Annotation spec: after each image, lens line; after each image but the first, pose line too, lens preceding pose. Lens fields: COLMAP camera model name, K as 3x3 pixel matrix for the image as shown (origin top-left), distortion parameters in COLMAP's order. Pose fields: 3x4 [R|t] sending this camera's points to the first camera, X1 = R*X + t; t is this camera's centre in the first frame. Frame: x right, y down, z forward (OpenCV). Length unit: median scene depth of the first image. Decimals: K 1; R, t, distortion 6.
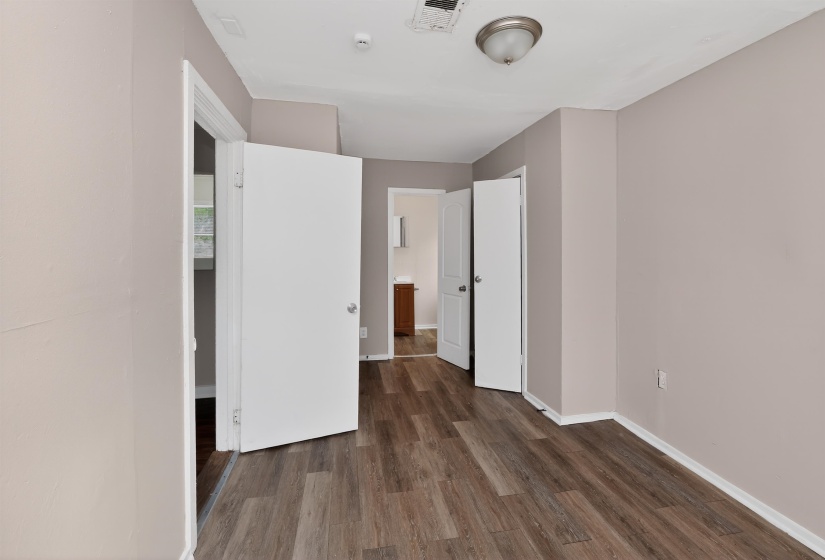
lens RADIAL K [[372.9, 0, 415.6], [0, 372.9, 242.1], [0, 0, 1]] dist [0.001838, -0.008164]
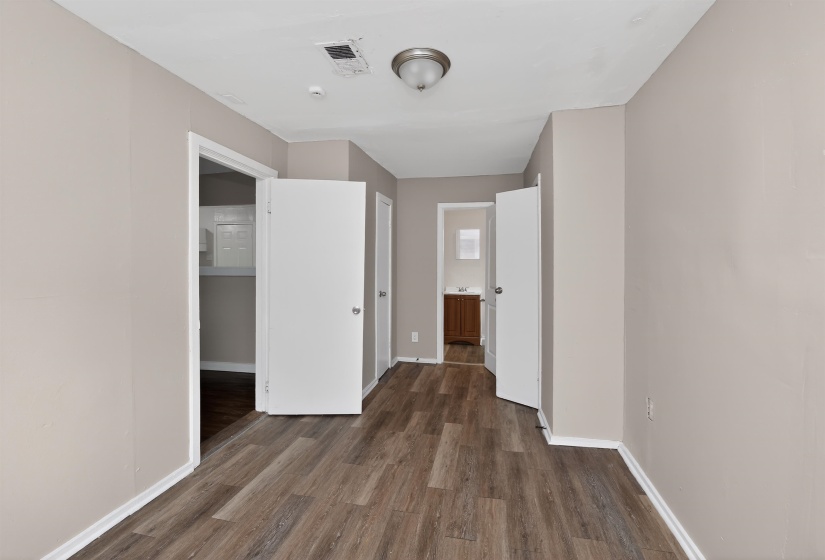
lens RADIAL K [[368.4, 0, 412.5], [0, 368.4, 254.6], [0, 0, 1]] dist [0.001715, -0.008206]
pose [[0.921748, -0.008764, -0.387691, 0.532200], [0.008290, 0.999961, -0.002895, 0.006711], [0.387701, -0.000545, 0.921785, -0.006051]]
